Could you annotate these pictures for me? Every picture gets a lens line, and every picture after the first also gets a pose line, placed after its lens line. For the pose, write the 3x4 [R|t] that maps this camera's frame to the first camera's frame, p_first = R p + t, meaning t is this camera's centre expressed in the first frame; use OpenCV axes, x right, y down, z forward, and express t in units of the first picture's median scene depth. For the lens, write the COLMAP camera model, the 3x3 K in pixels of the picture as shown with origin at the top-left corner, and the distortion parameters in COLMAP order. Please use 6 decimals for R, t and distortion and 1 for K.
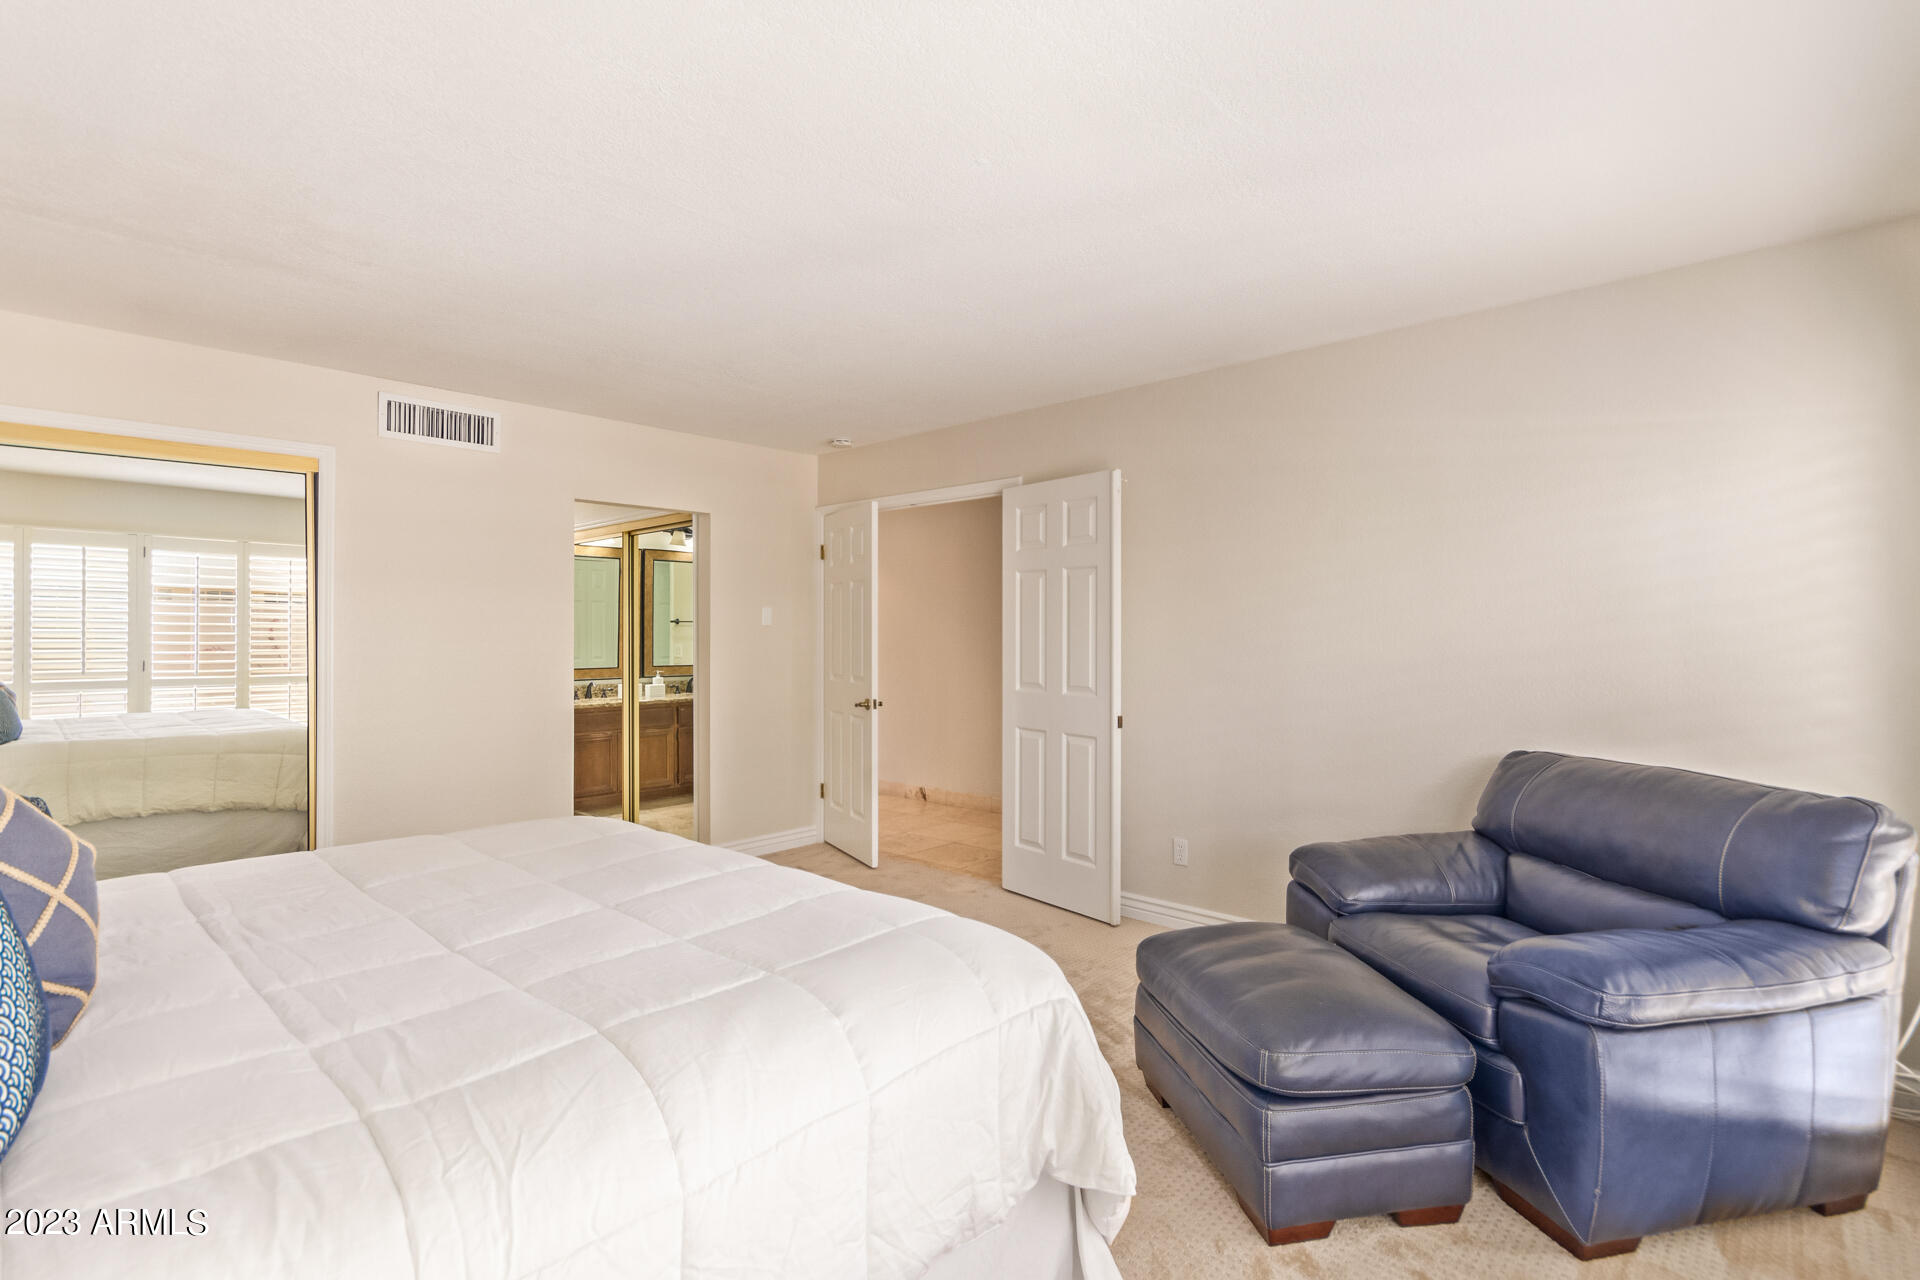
lens RADIAL K [[926.4, 0, 960.0], [0, 926.4, 640.0], [0, 0, 1]] dist [0.007885, 0.001239]
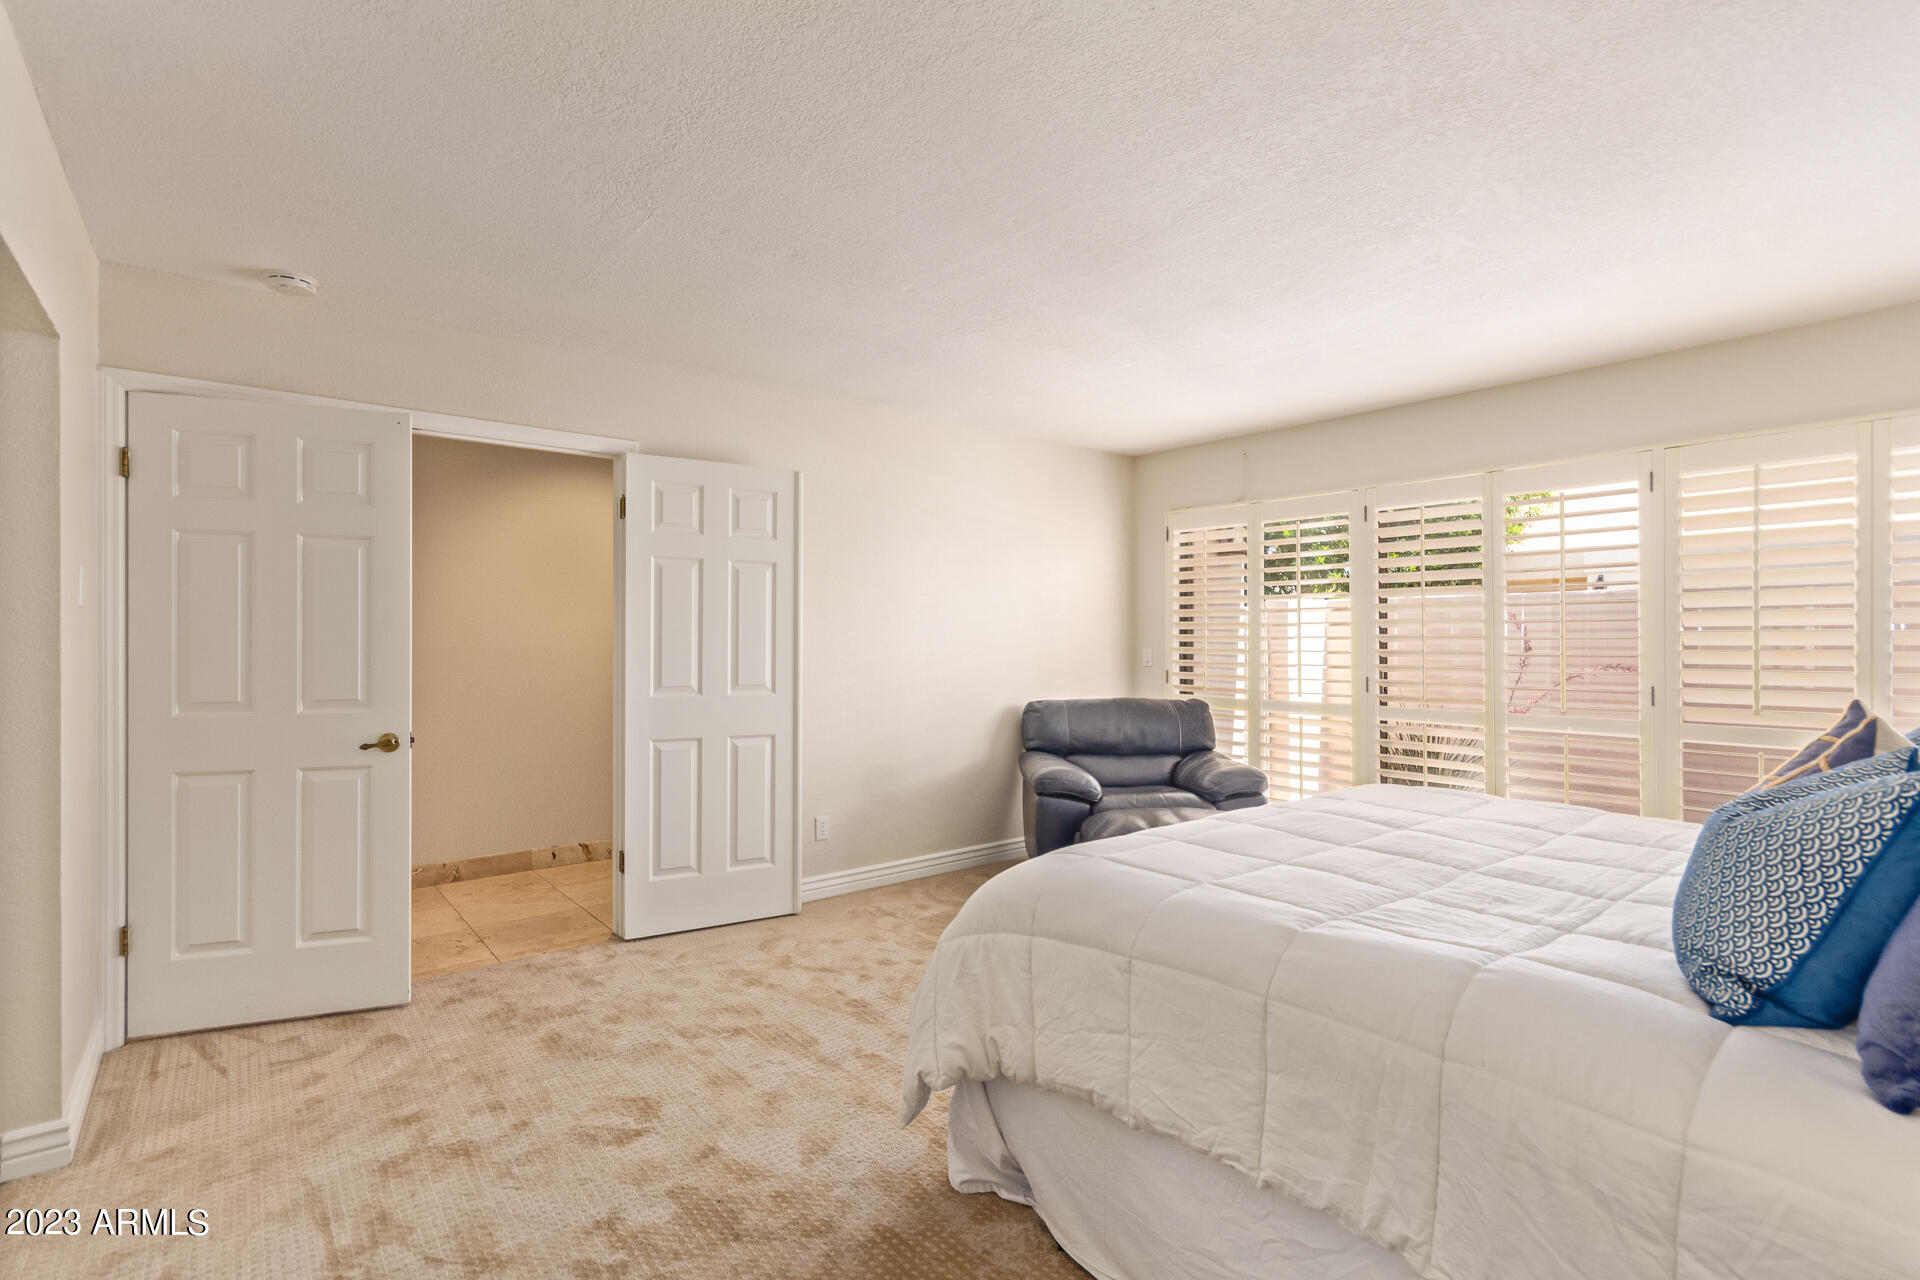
lens RADIAL K [[926.4, 0, 960.0], [0, 926.4, 640.0], [0, 0, 1]] dist [0.007885, 0.001239]
pose [[0.116805, -0.003502, 0.993149, -0.768576], [0.004494, 0.999985, 0.002997, 0.001693], [-0.993145, 0.004113, 0.116819, 0.643305]]
